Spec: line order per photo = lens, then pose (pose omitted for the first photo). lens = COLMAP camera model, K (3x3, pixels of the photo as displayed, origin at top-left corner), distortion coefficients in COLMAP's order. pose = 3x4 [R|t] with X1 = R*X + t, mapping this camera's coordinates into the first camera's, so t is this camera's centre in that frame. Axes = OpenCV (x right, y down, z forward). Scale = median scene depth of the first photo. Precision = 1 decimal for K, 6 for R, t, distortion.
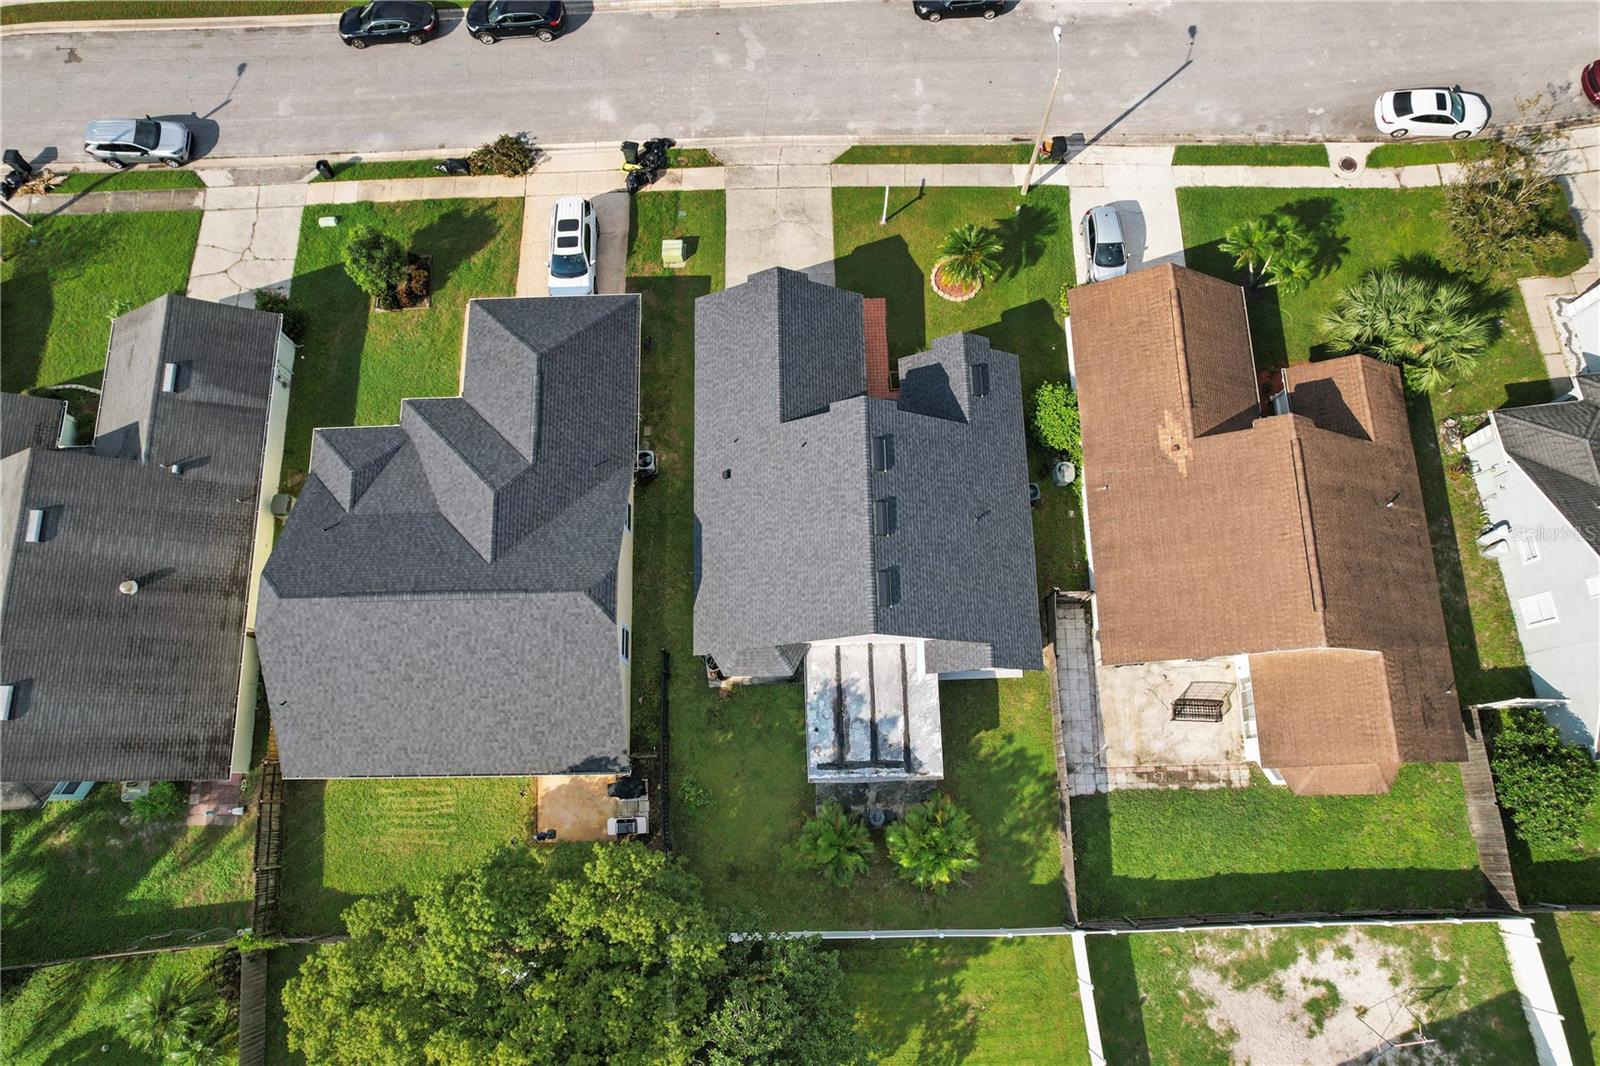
lens RADIAL K [[1027.8, 0, 802.4], [0, 1027.8, 535.2], [0, 0, 1]] dist [-0.071111, 0.072144]
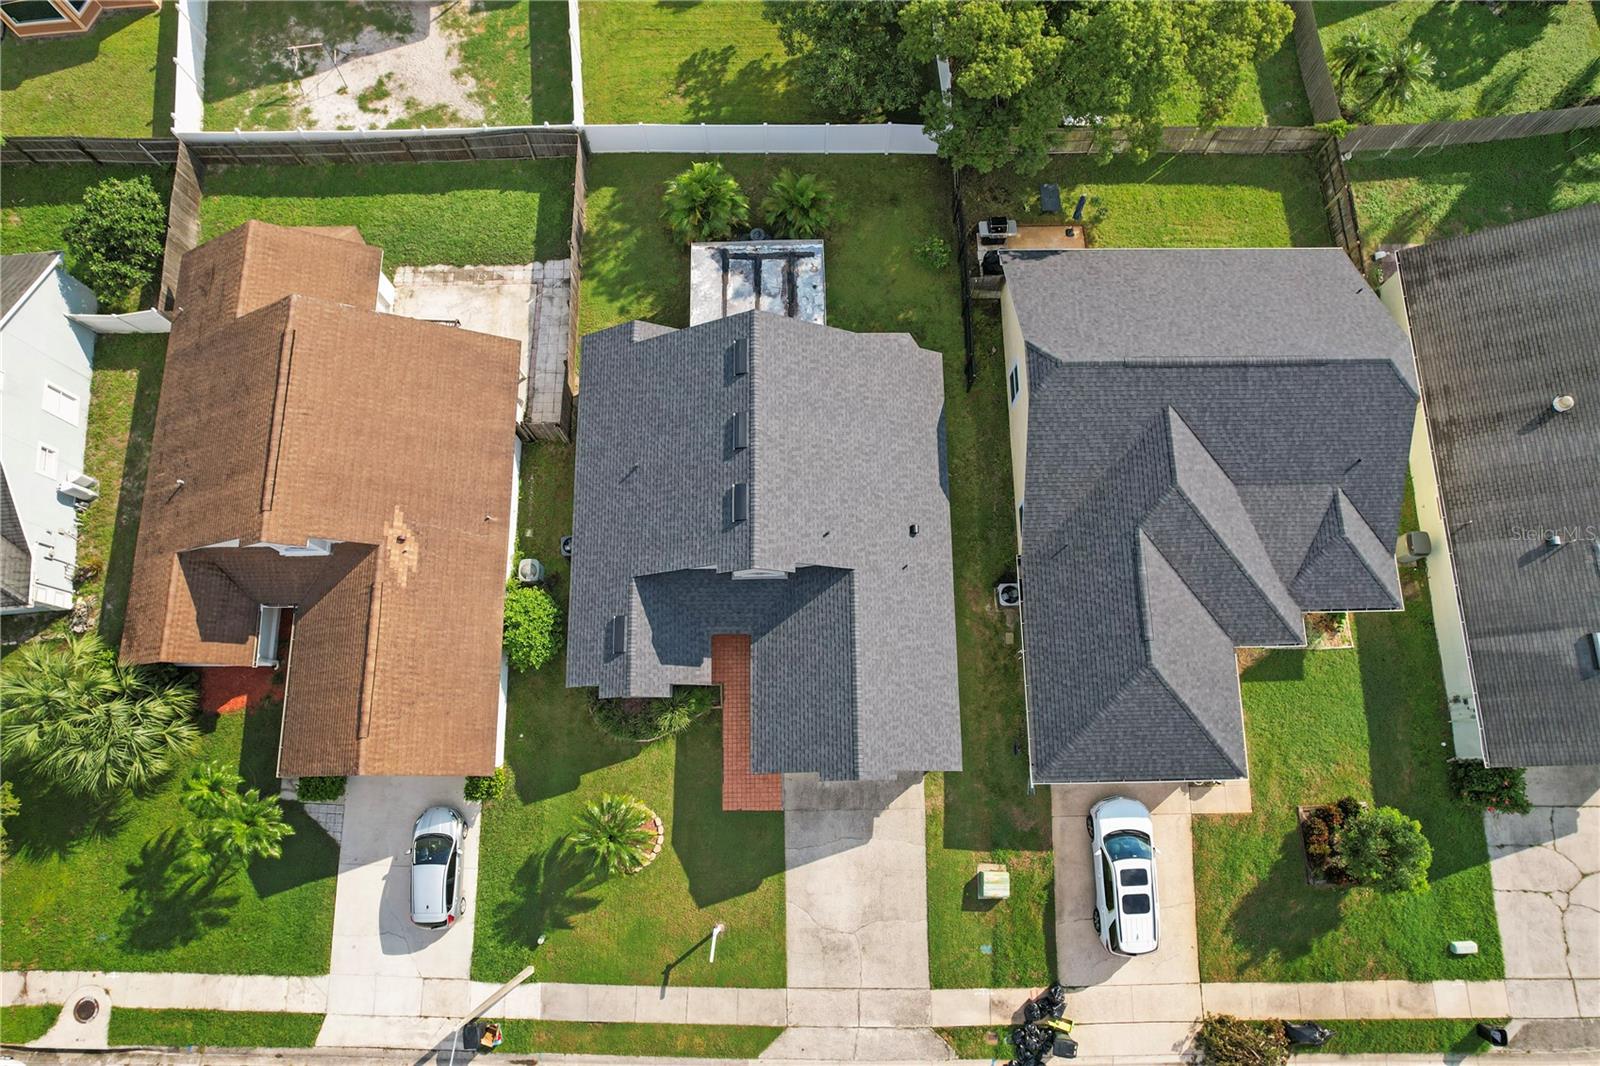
lens RADIAL K [[1027.8, 0, 802.4], [0, 1027.8, 535.2], [0, 0, 1]] dist [-0.071111, 0.072144]
pose [[-0.999694, -0.003878, 0.024427, 0.000411], [0.015113, -0.877582, 0.479188, -0.481494], [0.019578, 0.479411, 0.877372, 0.229444]]
